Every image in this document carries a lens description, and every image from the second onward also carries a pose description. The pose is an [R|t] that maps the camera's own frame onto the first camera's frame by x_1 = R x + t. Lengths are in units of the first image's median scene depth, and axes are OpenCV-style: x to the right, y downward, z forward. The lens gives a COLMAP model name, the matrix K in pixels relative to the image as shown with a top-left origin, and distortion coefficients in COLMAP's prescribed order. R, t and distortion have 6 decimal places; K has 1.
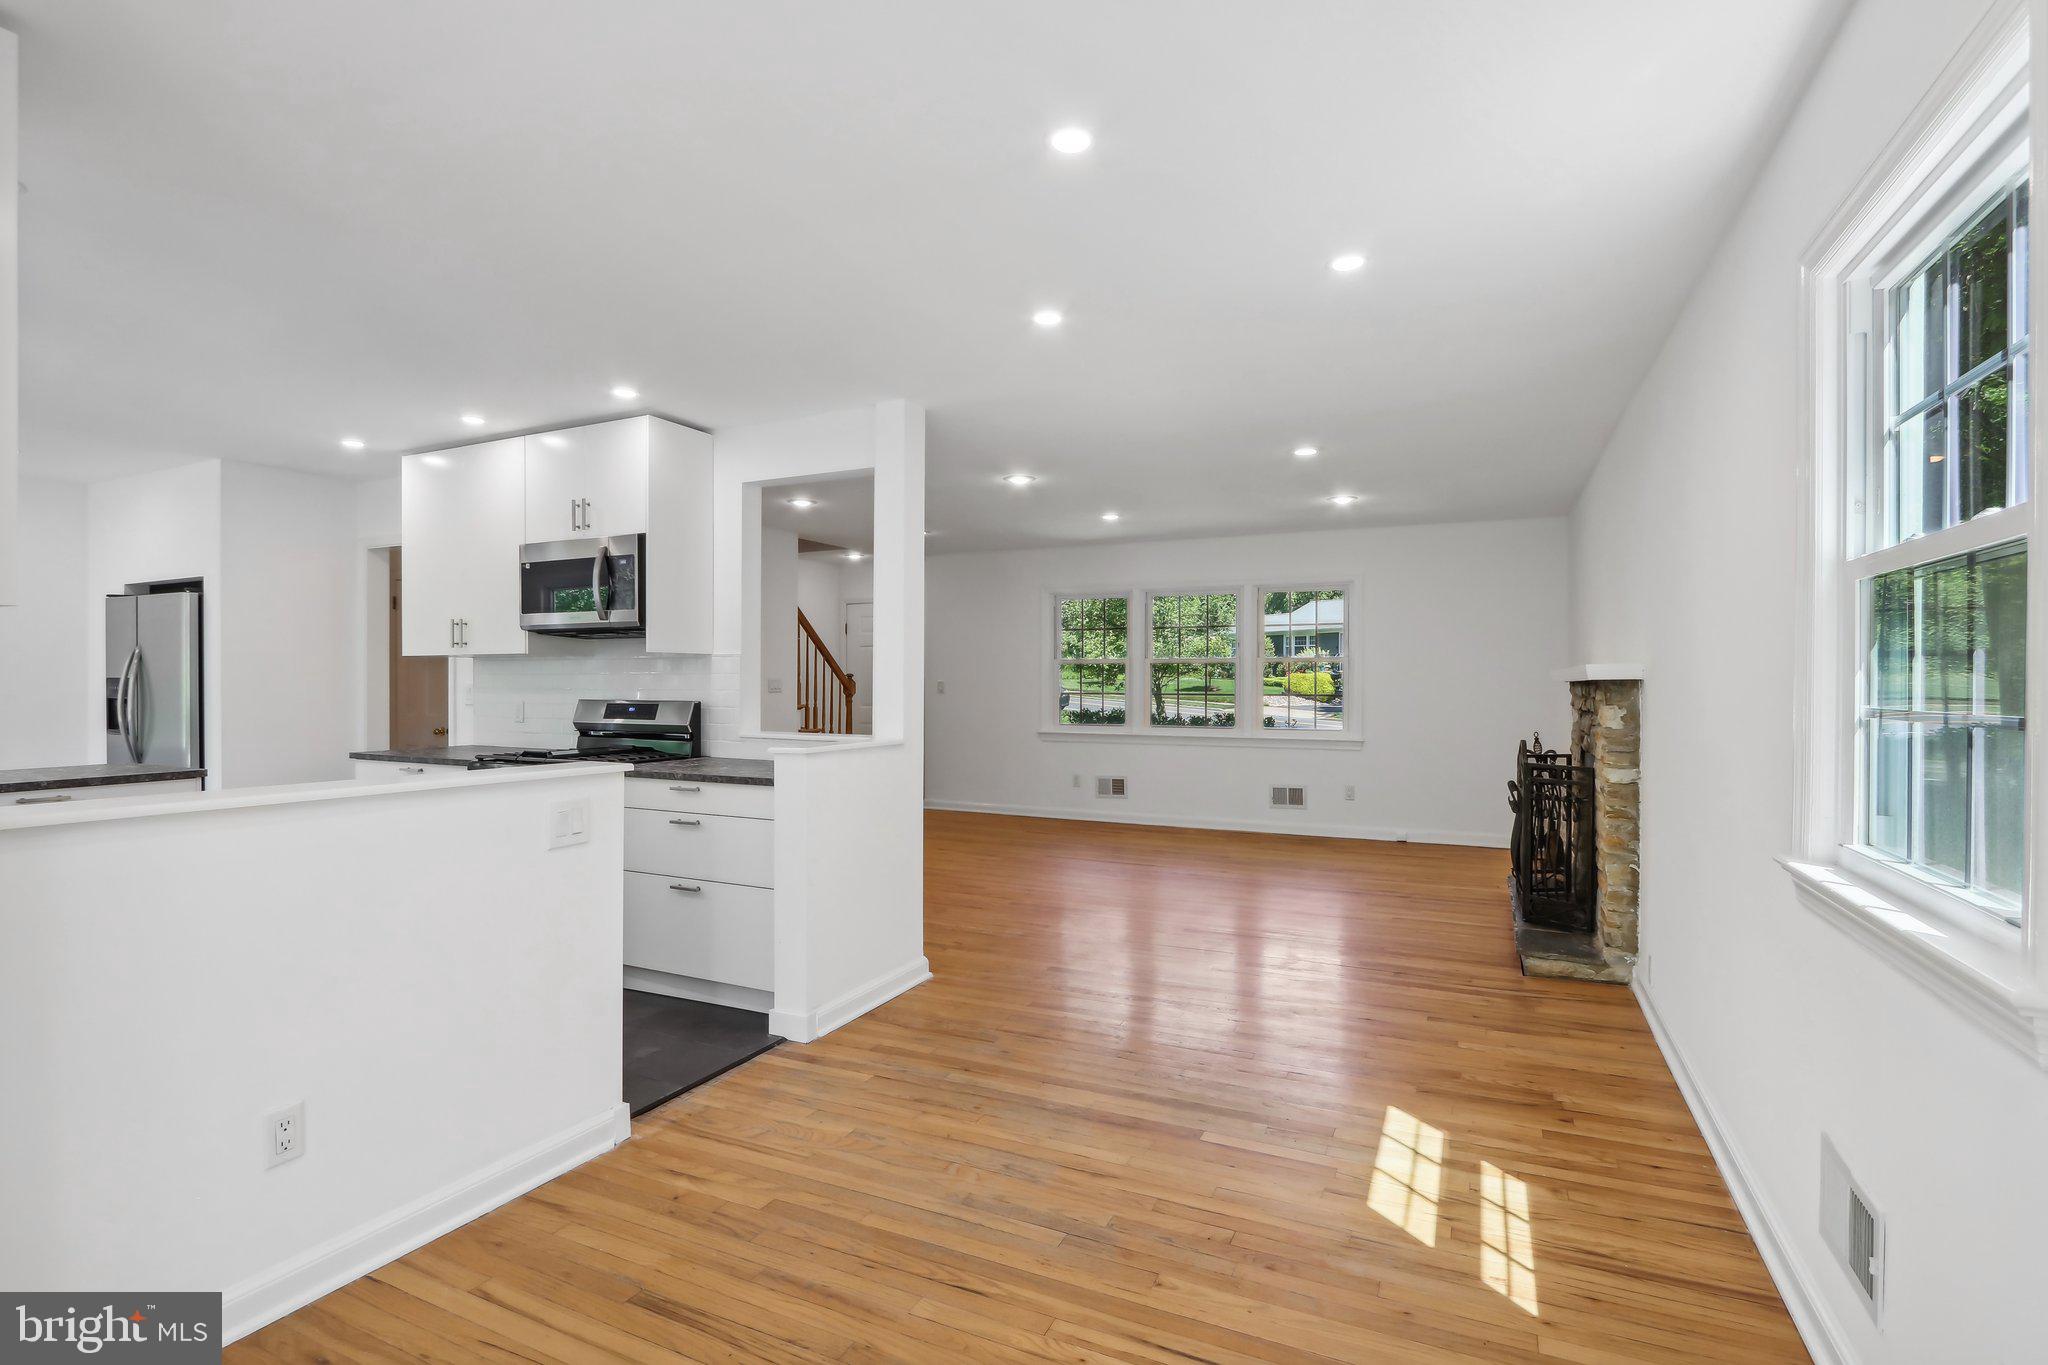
lens RADIAL K [[959.8, 0, 1019.7], [0, 959.8, 683.5], [0, 0, 1]] dist [-0.017071, 0.002017]
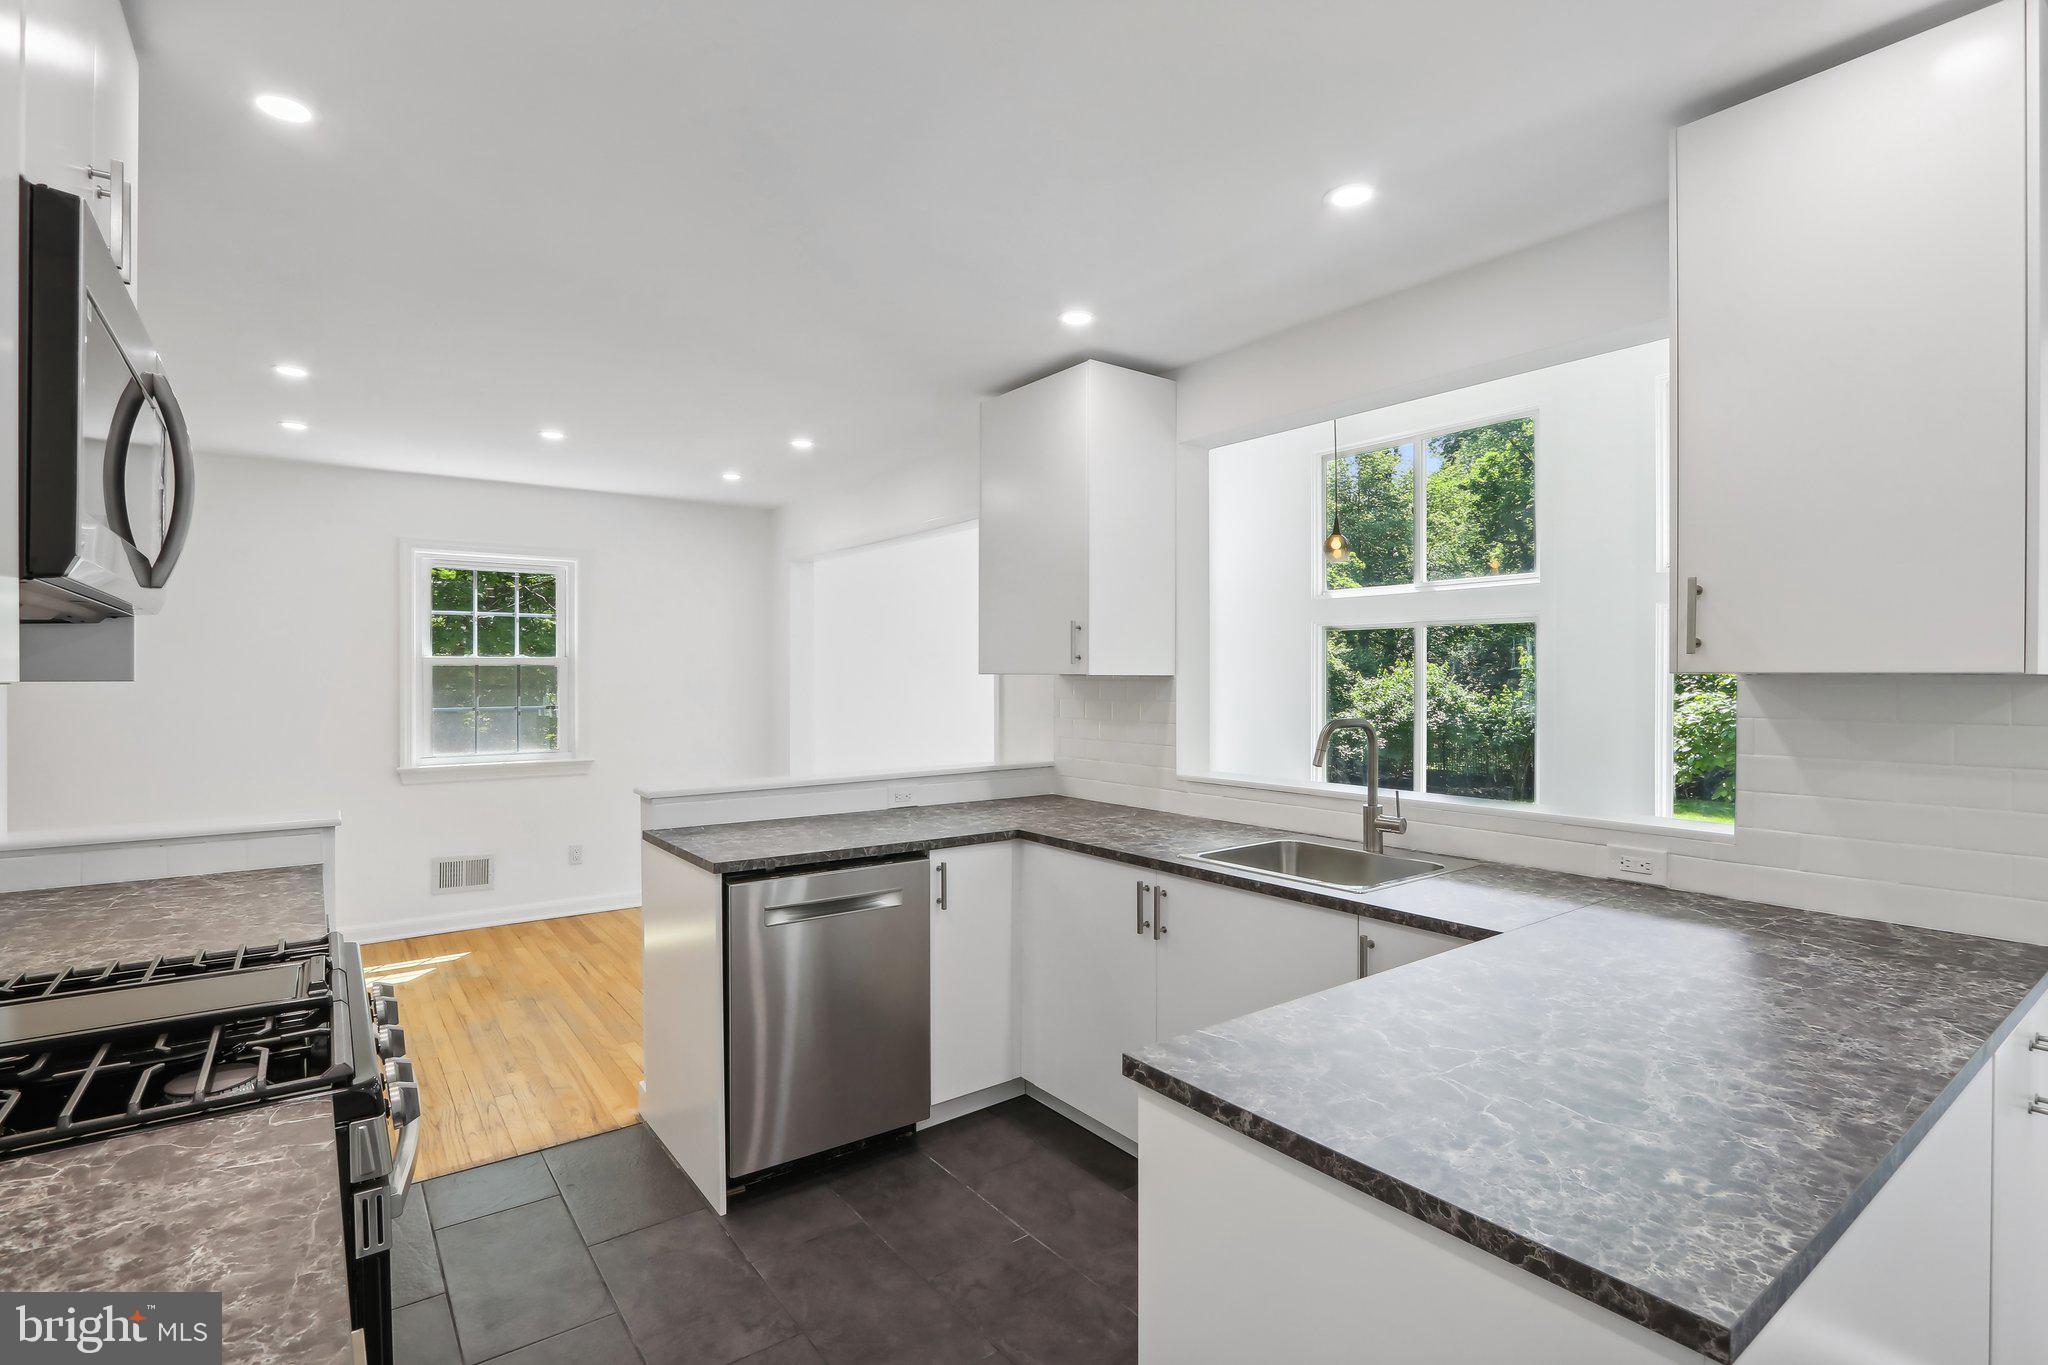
lens RADIAL K [[959.8, 0, 1020.1], [0, 959.8, 678.5], [0, 0, 1]] dist [-0.017071, 0.002017]
pose [[-0.888729, -0.000528, 0.458433, -1.286941], [0.002906, 0.999973, 0.006787, -0.051448], [-0.458424, 0.007364, -0.888703, 1.730787]]
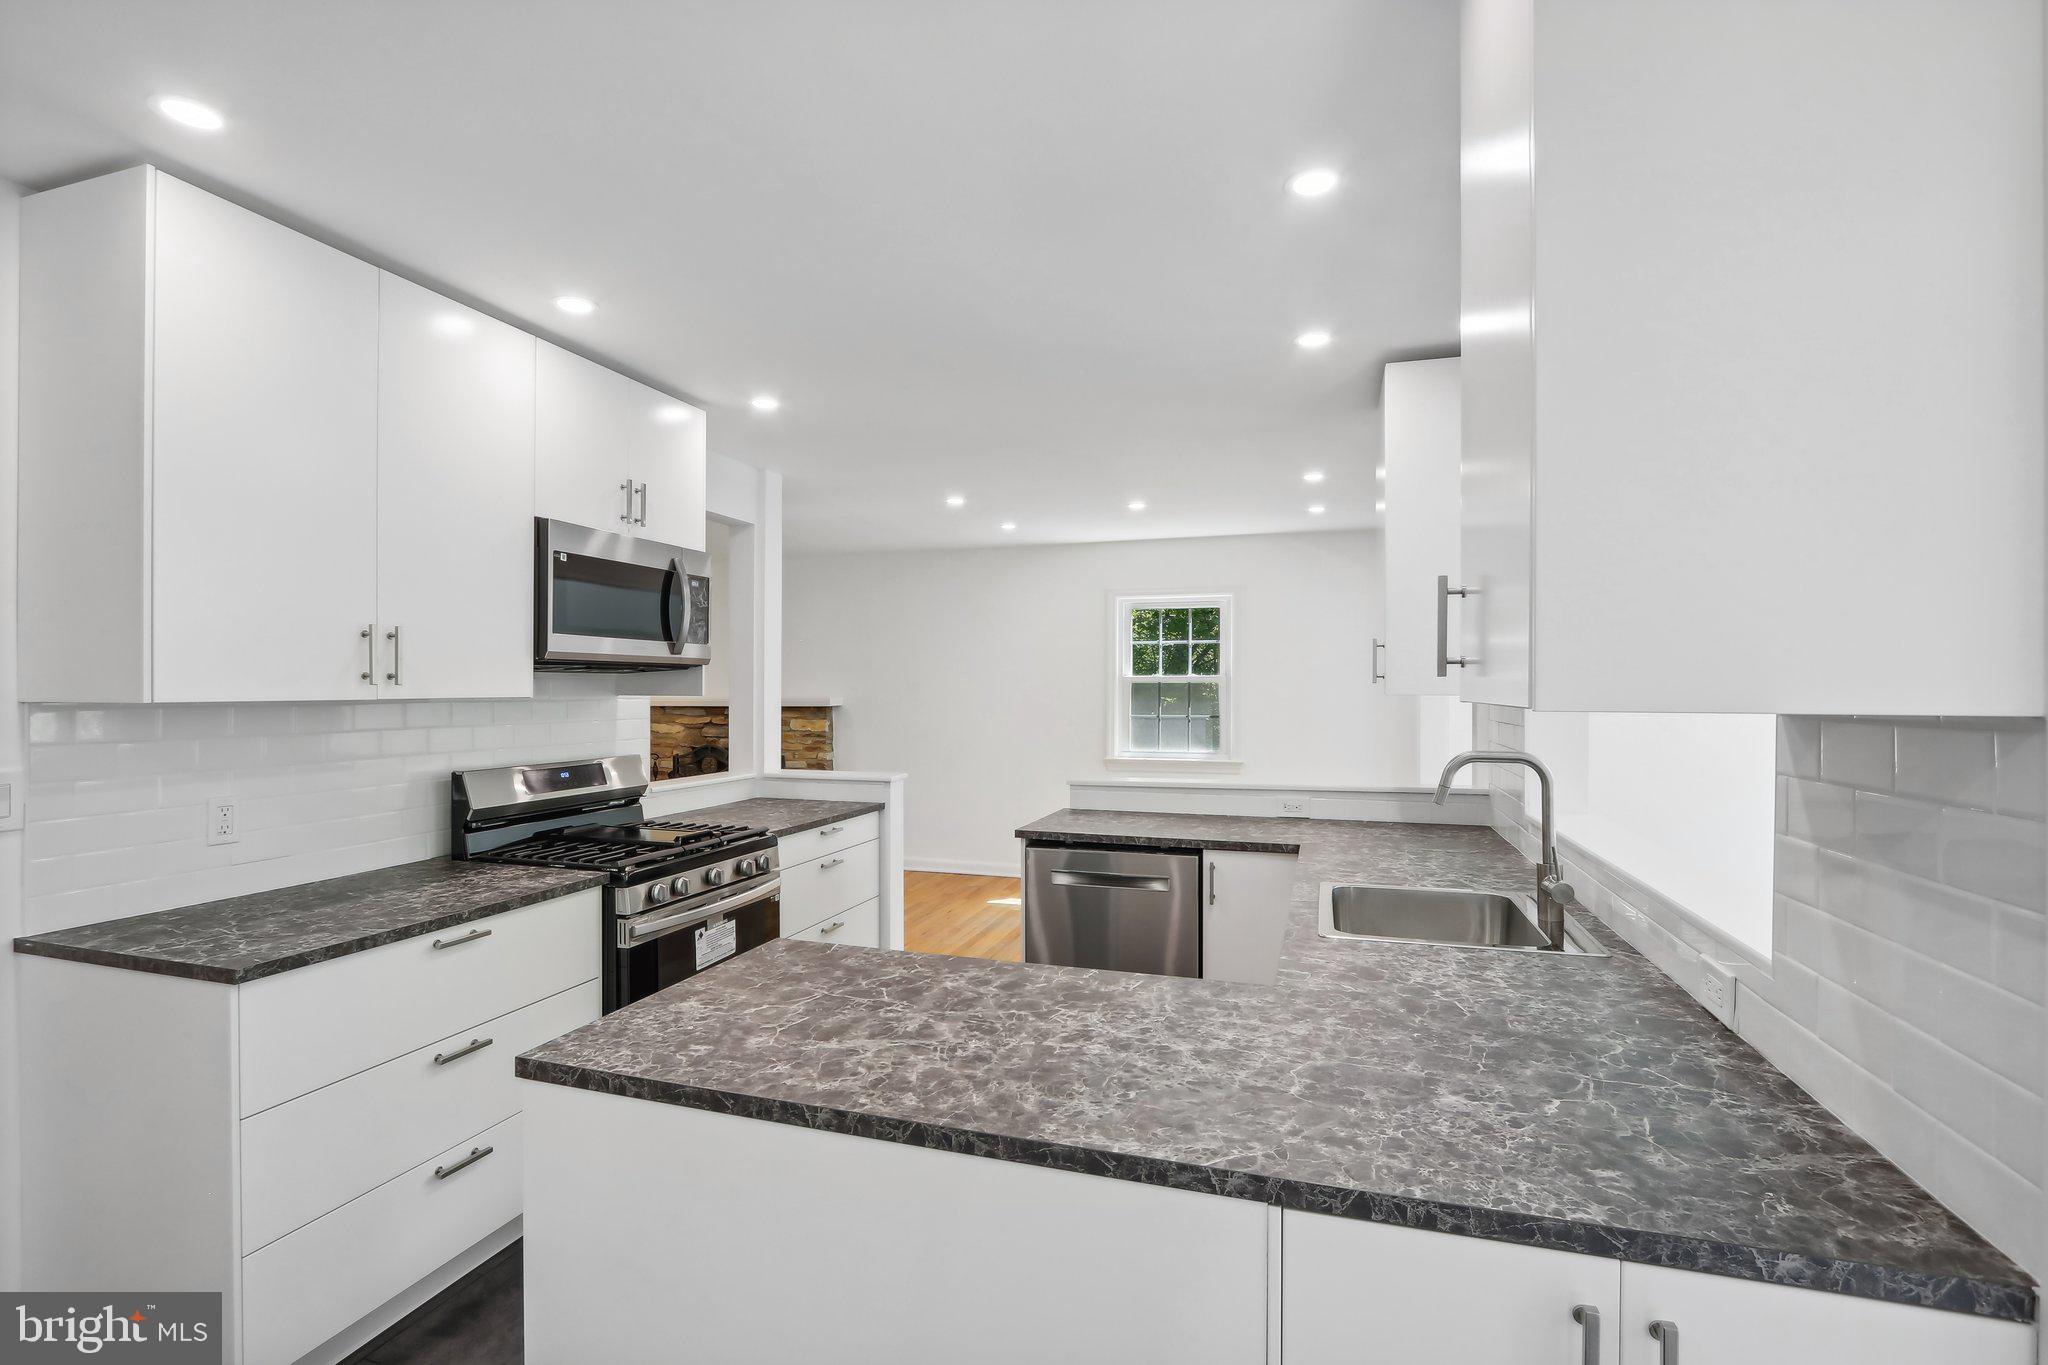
lens RADIAL K [[959.8, 0, 1031.1], [0, 959.8, 696.6], [0, 0, 1]] dist [-0.017071, 0.002017]
pose [[-0.147788, -0.009487, 0.988974, -1.844206], [0.003107, 0.999945, 0.010056, -0.057378], [-0.989014, 0.004559, -0.147751, 1.236041]]
